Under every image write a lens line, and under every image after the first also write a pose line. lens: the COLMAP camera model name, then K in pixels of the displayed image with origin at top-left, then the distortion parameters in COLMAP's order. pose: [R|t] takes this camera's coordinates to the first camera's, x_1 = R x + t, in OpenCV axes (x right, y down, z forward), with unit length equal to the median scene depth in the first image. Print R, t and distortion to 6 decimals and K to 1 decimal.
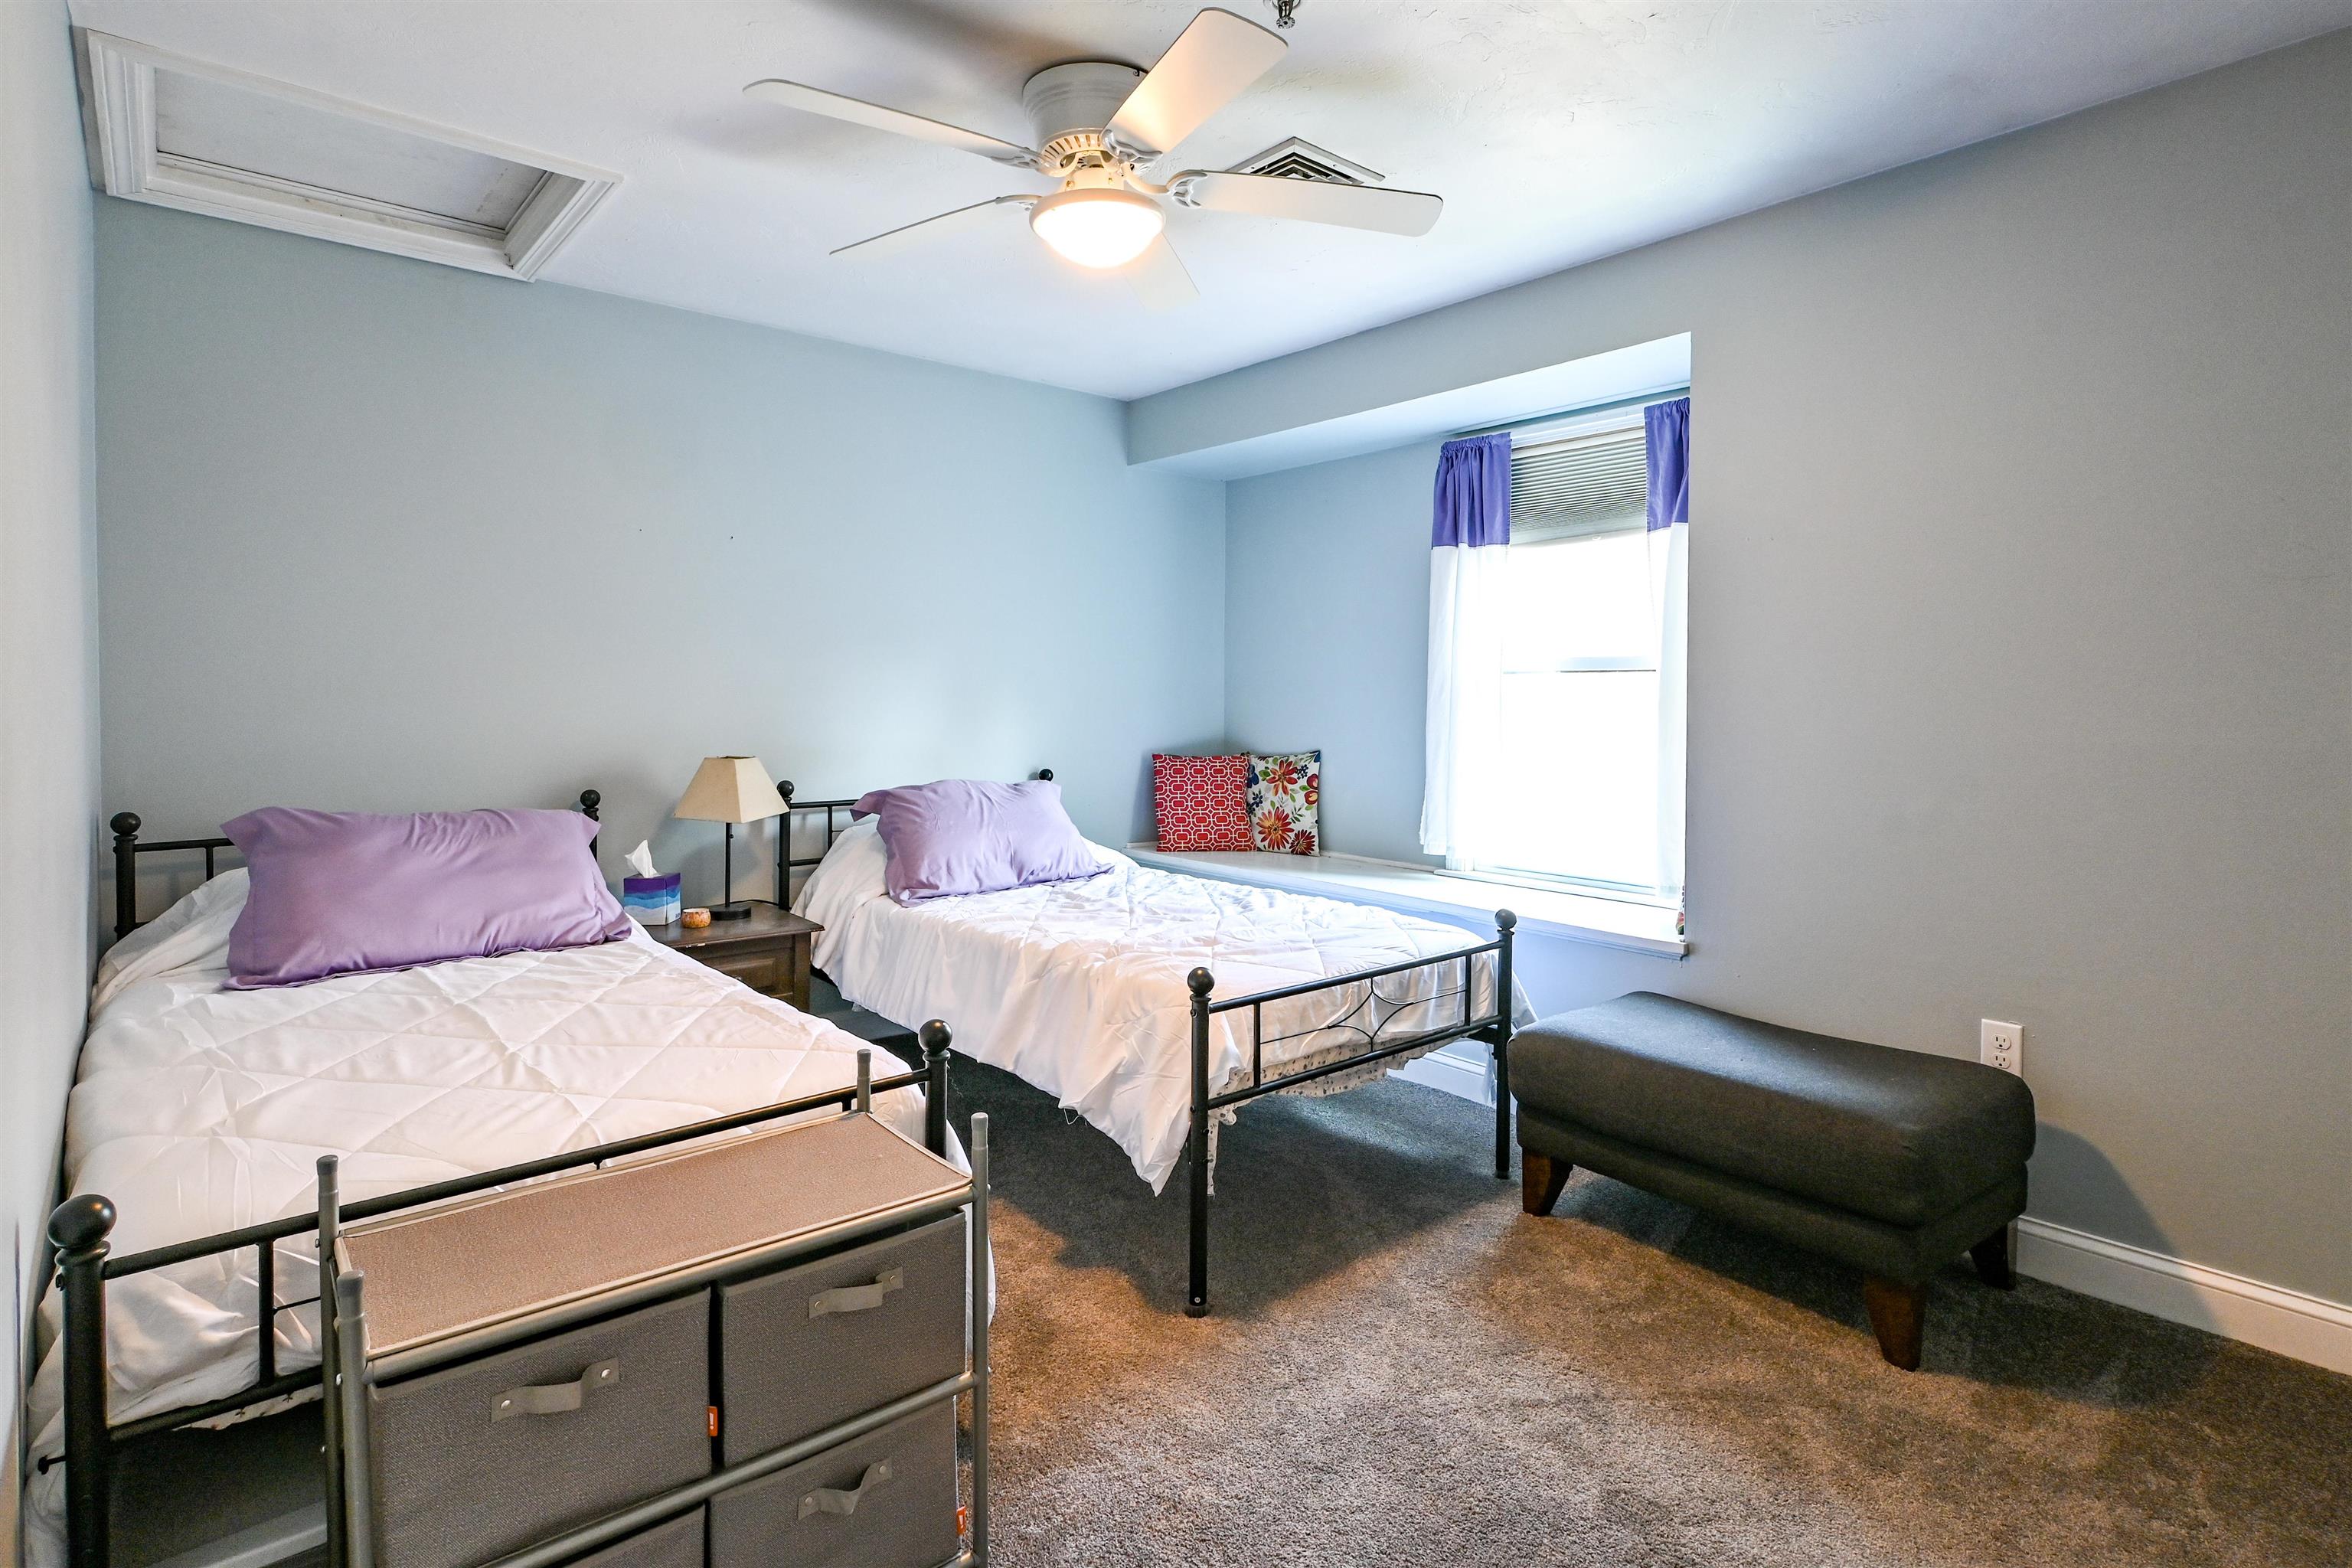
lens RADIAL K [[1212.9, 0, 1121.4], [0, 1212.9, 717.1], [0, 0, 1]] dist [0.002516, 0.001314]
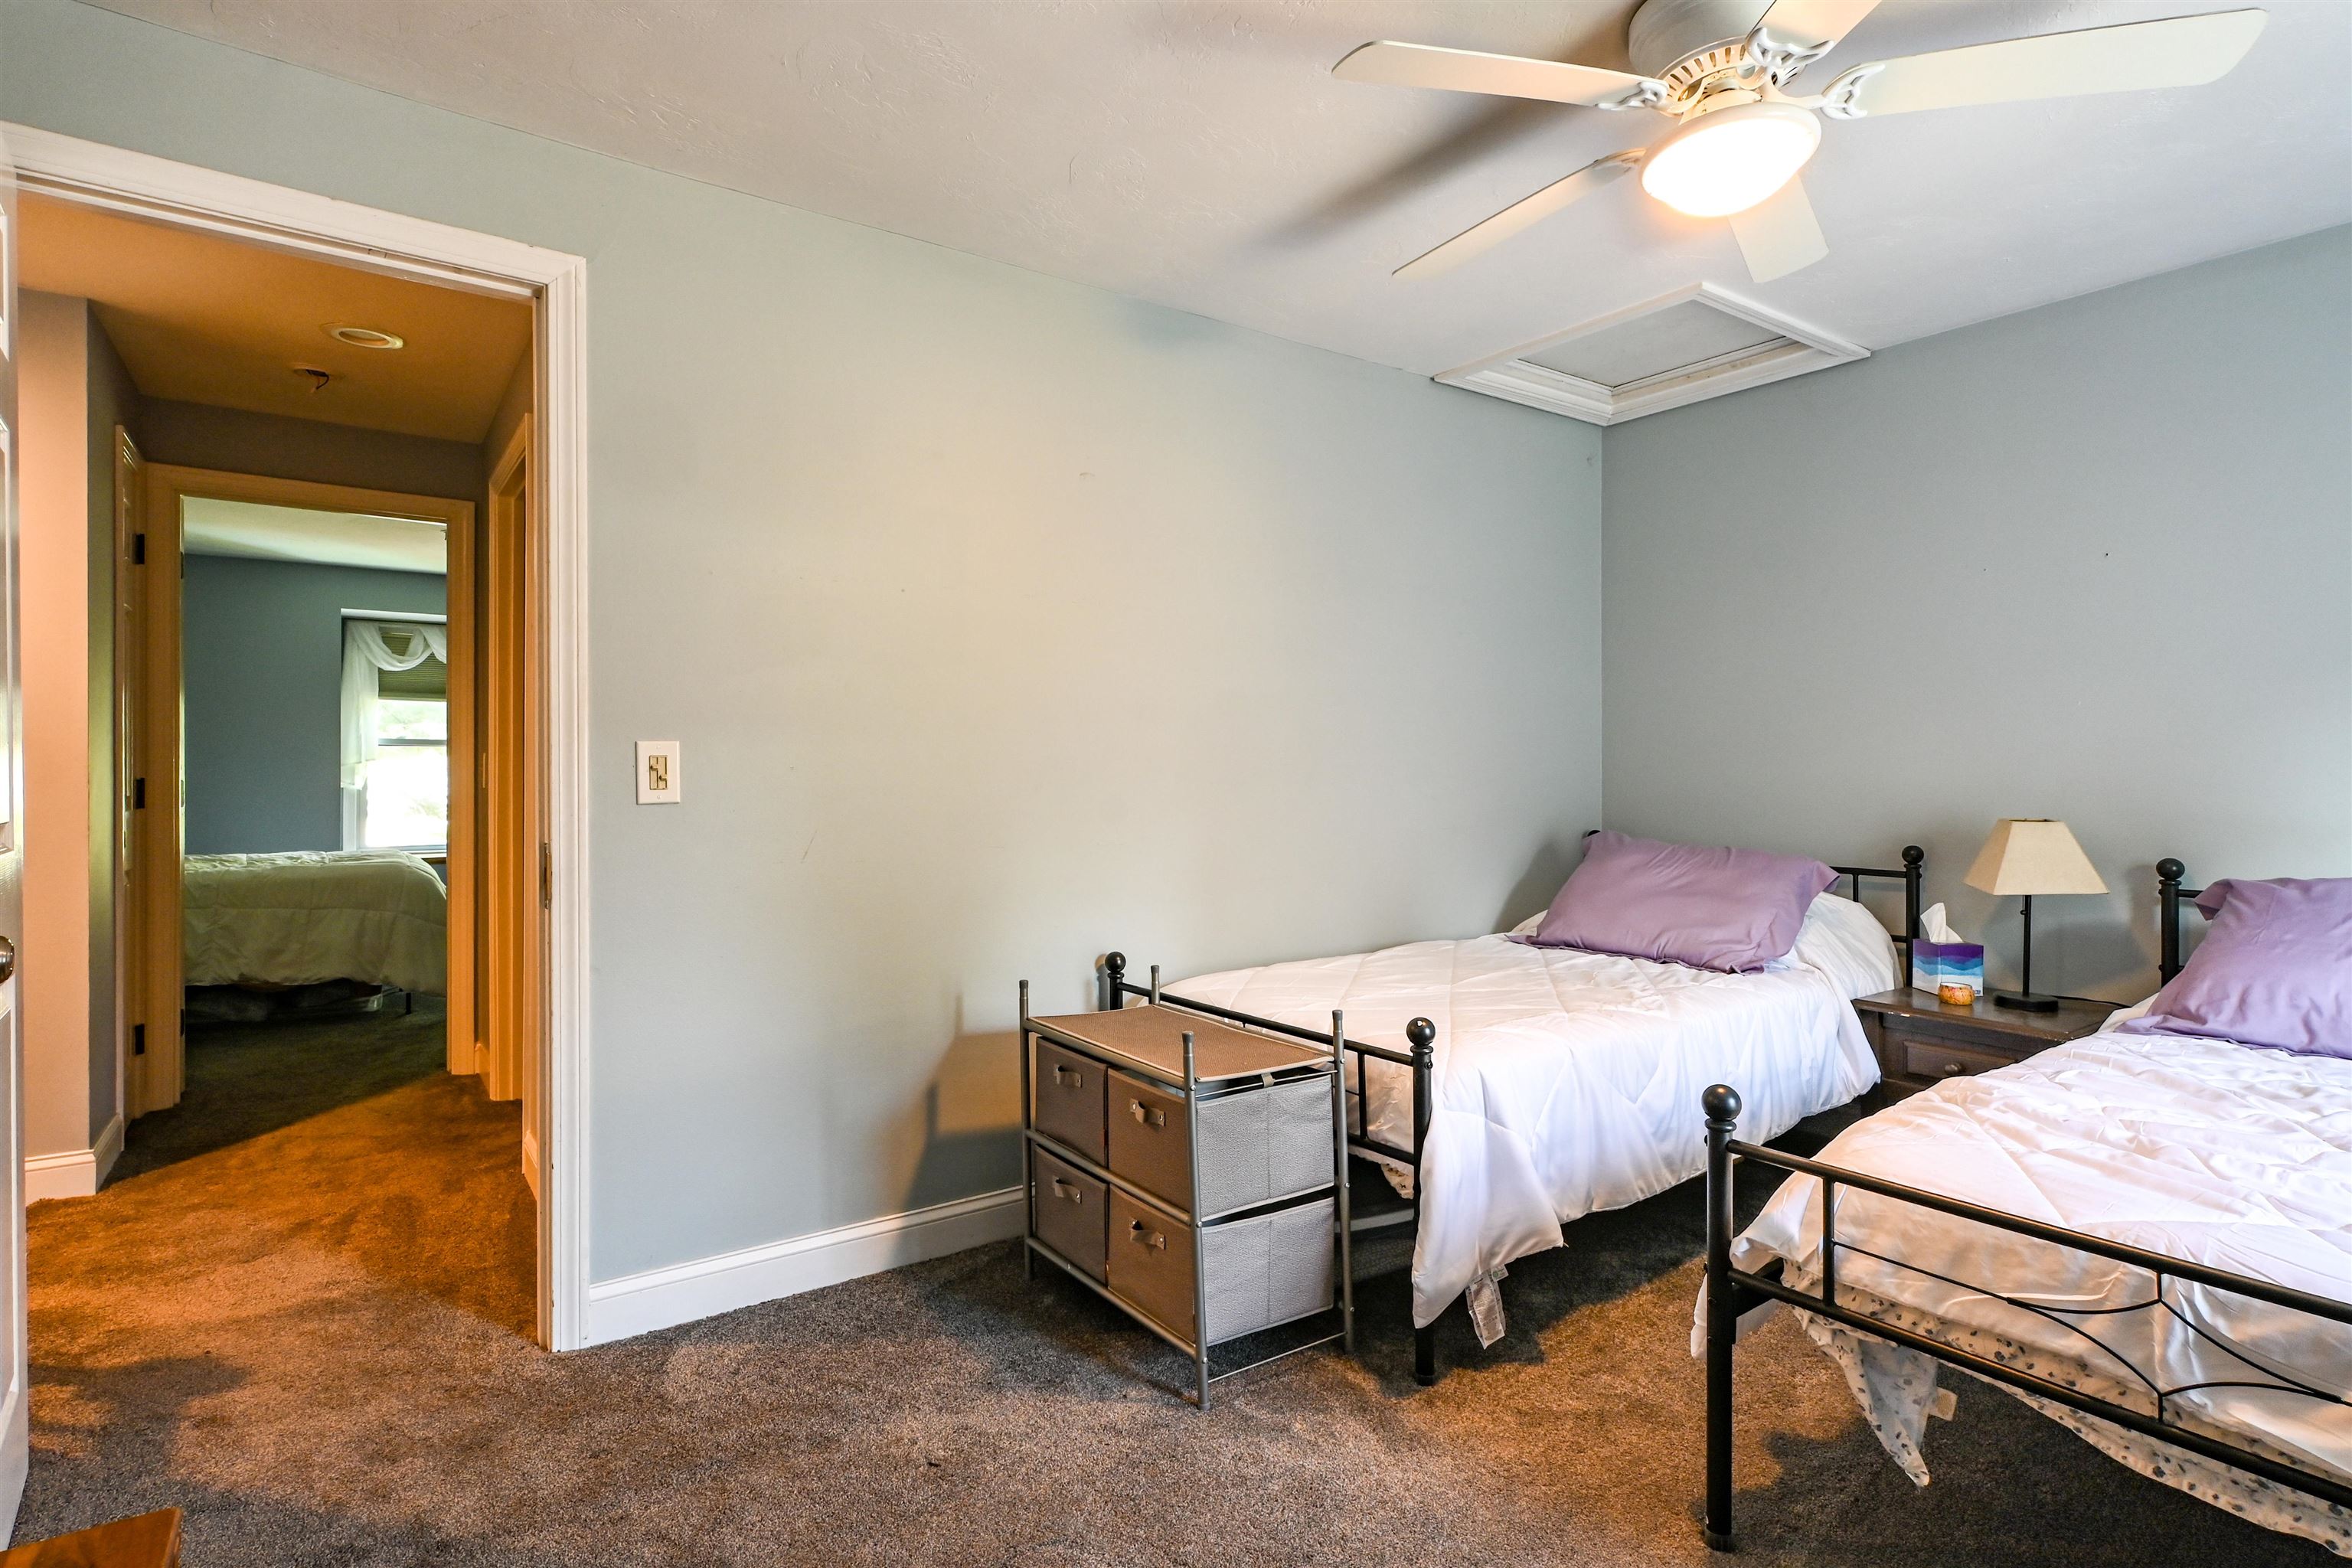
lens RADIAL K [[1173.6, 0, 1182.7], [0, 1173.6, 776.4], [0, 0, 1]] dist [0.002733, 0.000549]
pose [[-0.039567, 0.017827, -0.999058, 0.691688], [-0.010178, 0.999782, 0.018243, -0.009427], [0.999165, 0.010891, -0.039377, 0.551808]]
